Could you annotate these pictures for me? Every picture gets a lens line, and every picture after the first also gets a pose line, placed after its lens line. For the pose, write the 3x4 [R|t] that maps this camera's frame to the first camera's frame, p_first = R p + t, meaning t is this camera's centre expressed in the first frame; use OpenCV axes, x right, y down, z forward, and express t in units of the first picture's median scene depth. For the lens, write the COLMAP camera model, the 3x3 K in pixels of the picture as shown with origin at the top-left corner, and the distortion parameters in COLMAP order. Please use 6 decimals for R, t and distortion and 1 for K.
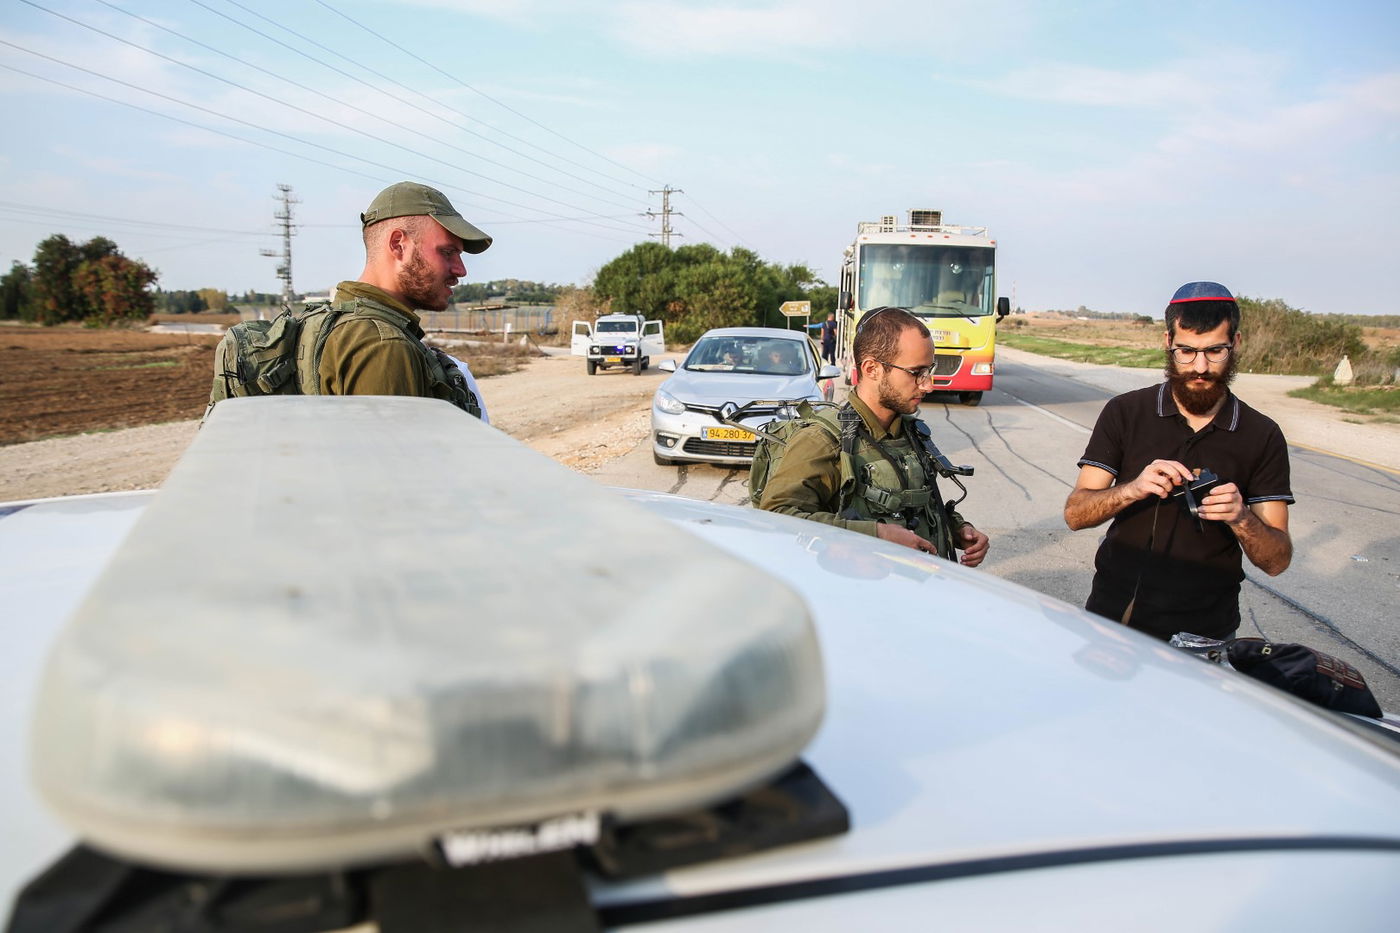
lens RADIAL K [[1022.1, 0, 700.0], [0, 1022.1, 466.5], [0, 0, 1]] dist [-0.066237, 0.006083]
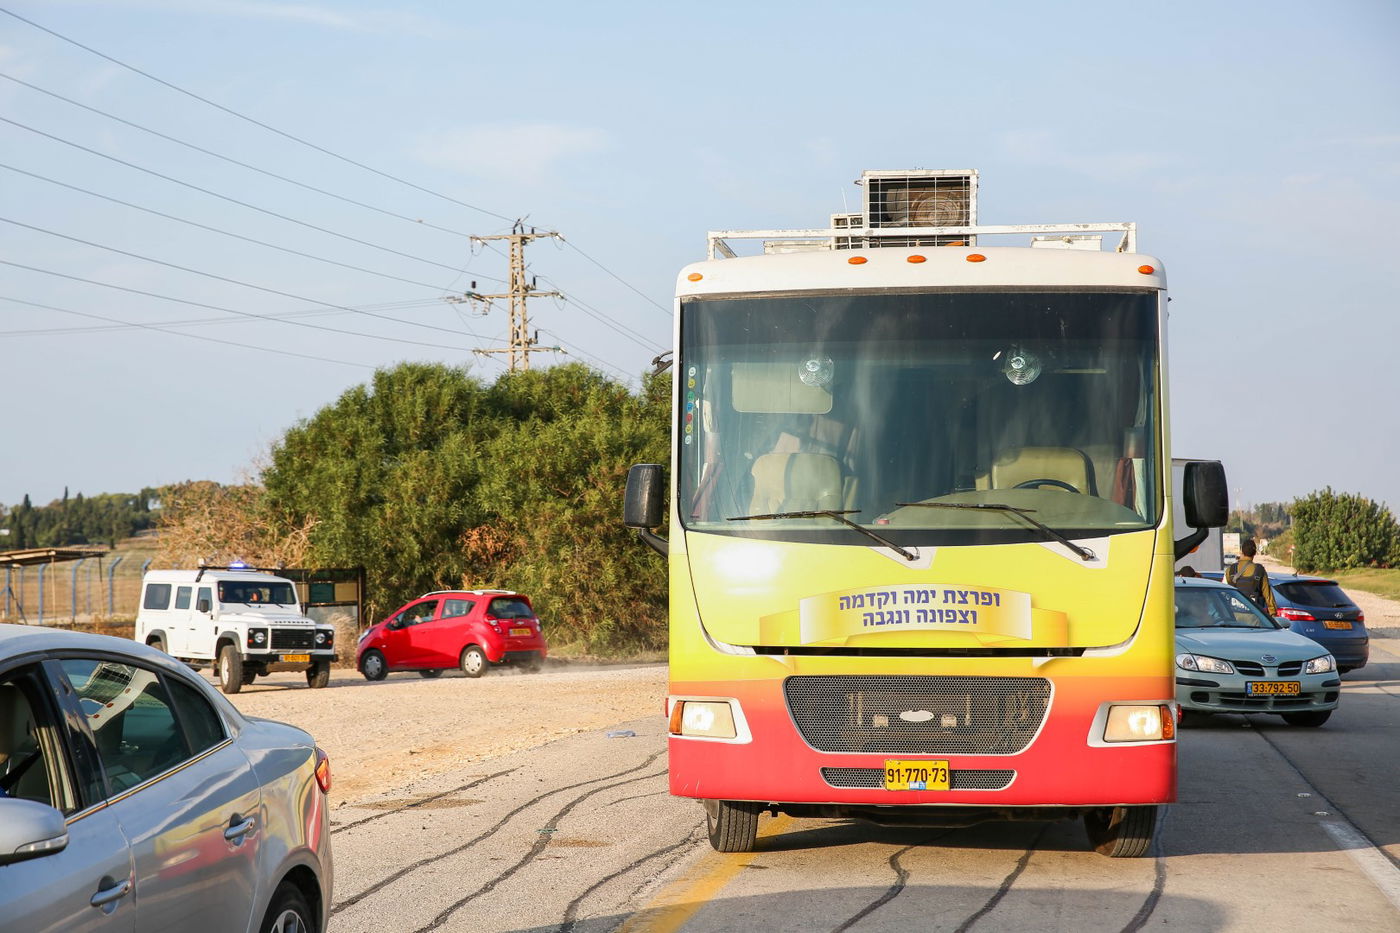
lens RADIAL K [[2576.3, 0, 699.2], [0, 2576.3, 500.4], [0, 0, 1]] dist [0.315035, 0.043947]
pose [[0.999411, -0.032454, -0.011141, 0.070864], [0.030099, 0.985076, -0.169470, -0.016824], [0.016474, 0.169035, 0.985472, 0.124839]]
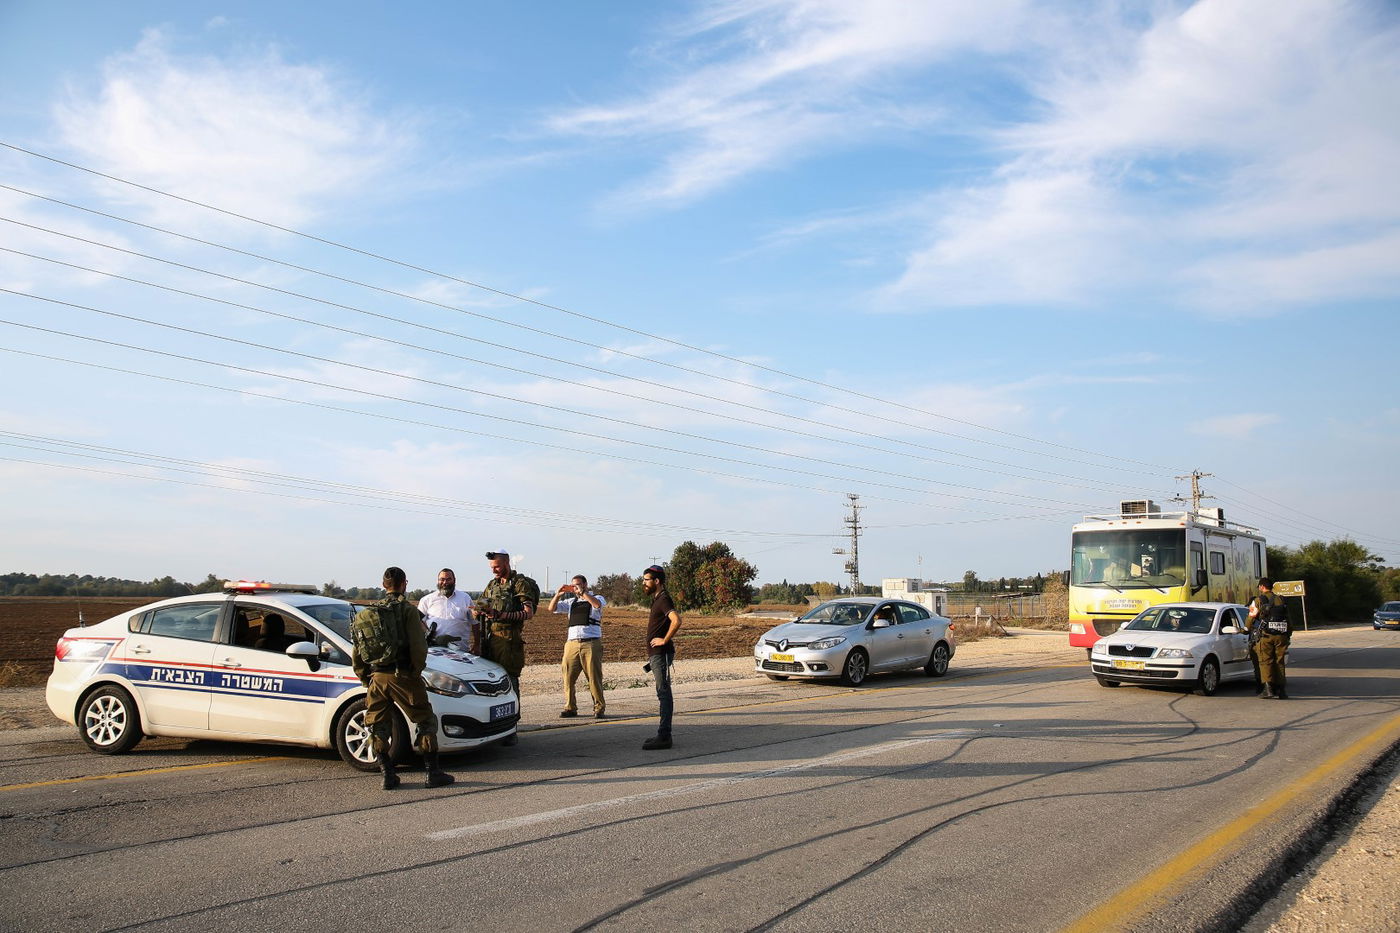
lens RADIAL K [[1022.1, 0, 700.0], [0, 1022.1, 466.5], [0, 0, 1]] dist [-0.066237, 0.006083]
pose [[0.827190, -0.085471, -0.555385, 0.199223], [-0.074465, 0.962975, -0.259104, 0.024851], [0.556967, 0.255685, 0.790198, -0.106891]]
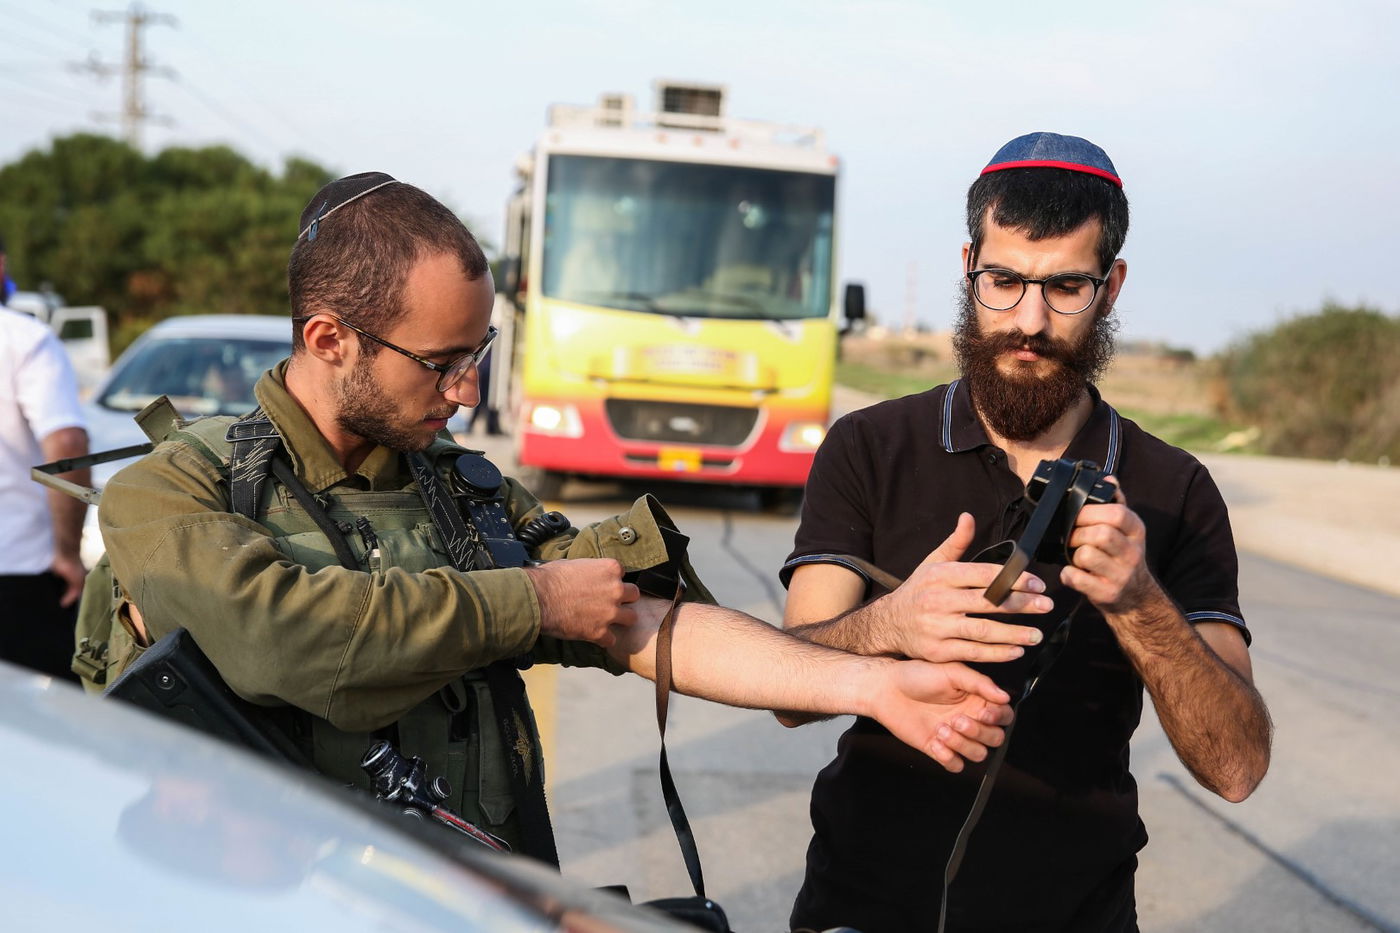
lens RADIAL K [[2283.5, 0, 700.0], [0, 2283.5, 466.5], [0, 0, 1]] dist [0.123892, 0.006559]
pose [[0.978492, 0.029736, 0.204132, 0.009991], [-0.012291, 0.996202, -0.086204, 0.002207], [-0.205920, 0.081841, 0.975140, 0.007476]]
